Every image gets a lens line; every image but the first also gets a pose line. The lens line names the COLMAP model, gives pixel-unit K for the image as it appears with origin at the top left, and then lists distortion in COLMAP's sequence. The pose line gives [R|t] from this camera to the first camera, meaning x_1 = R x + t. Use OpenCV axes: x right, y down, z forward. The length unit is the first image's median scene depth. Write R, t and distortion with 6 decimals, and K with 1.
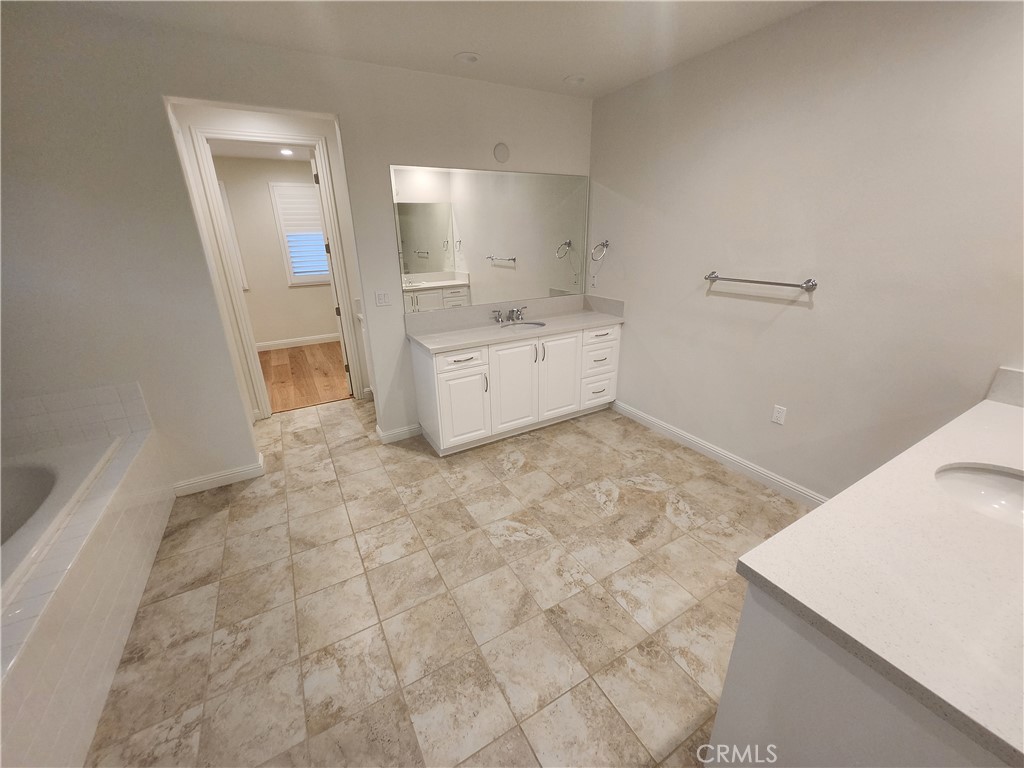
lens RADIAL K [[401.7, 0, 504.9], [0, 401.7, 377.8], [0, 0, 1]] dist [-0.000435, 0.000199]
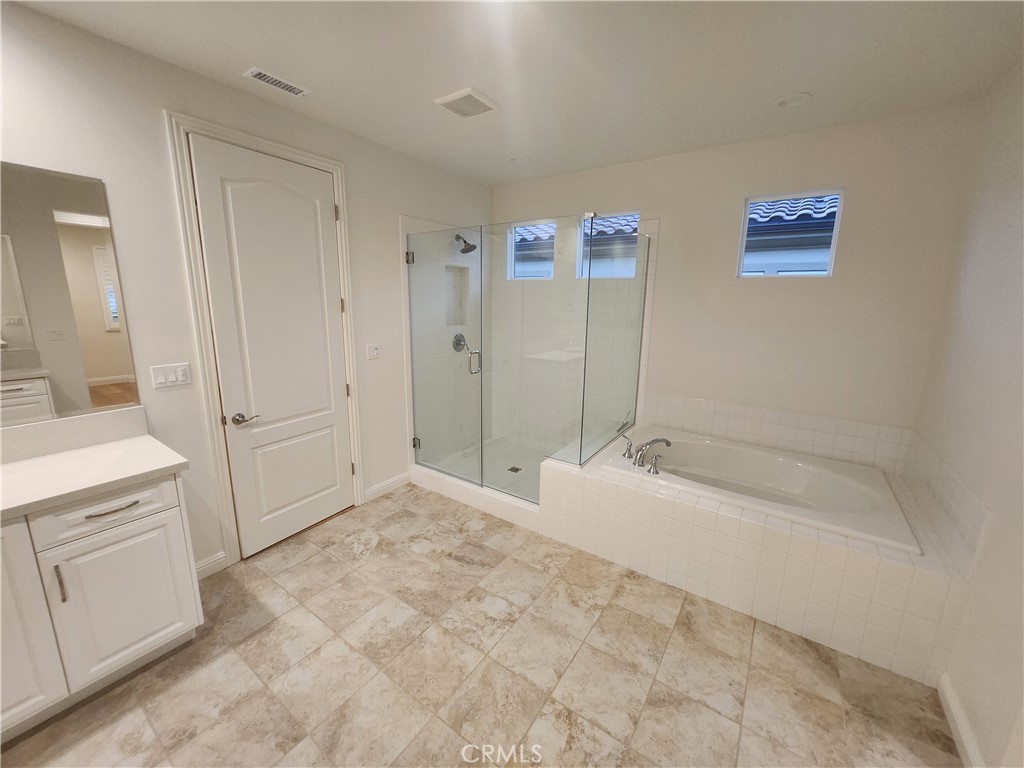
lens RADIAL K [[401.7, 0, 504.9], [0, 401.7, 377.8], [0, 0, 1]] dist [-0.000435, 0.000199]
pose [[-0.901982, 0.100639, -0.419881, 0.004126], [-0.138214, 0.853989, 0.501598, -0.541945], [0.409054, 0.510465, -0.756373, 1.523048]]
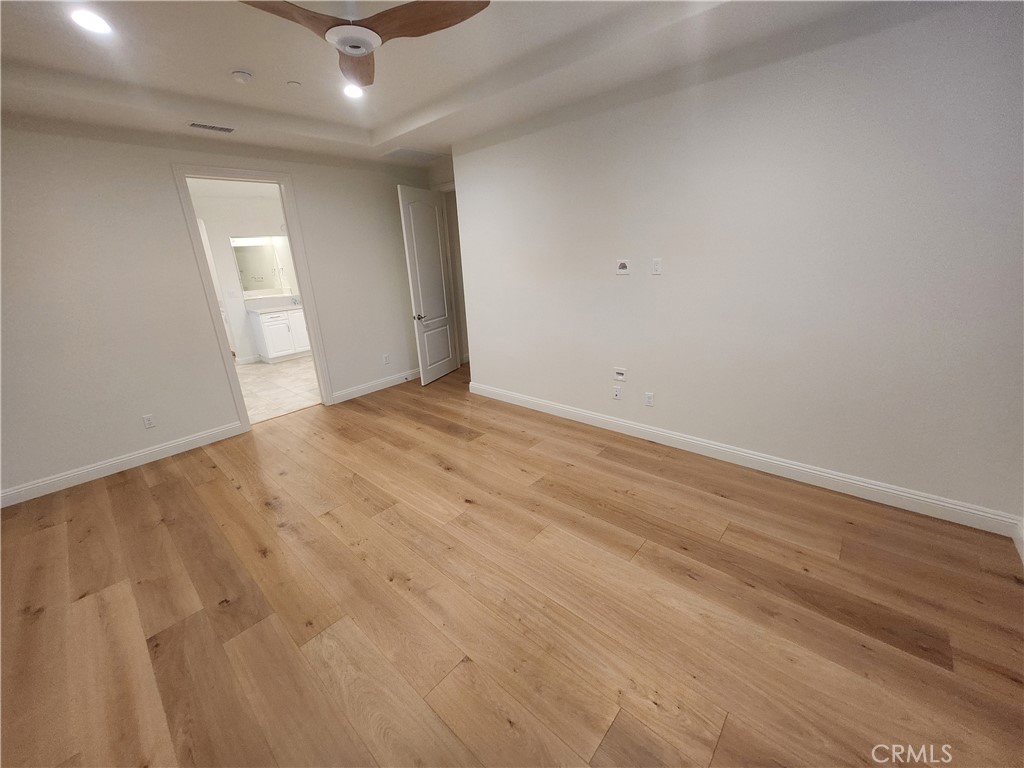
lens RADIAL K [[401.7, 0, 504.9], [0, 401.7, 377.8], [0, 0, 1]] dist [-0.000435, 0.000199]
pose [[0.946026, -0.118325, 0.301718, 0.723506], [0.134169, 0.990433, -0.032263, 0.972757], [-0.295014, 0.071003, 0.952851, -2.796941]]
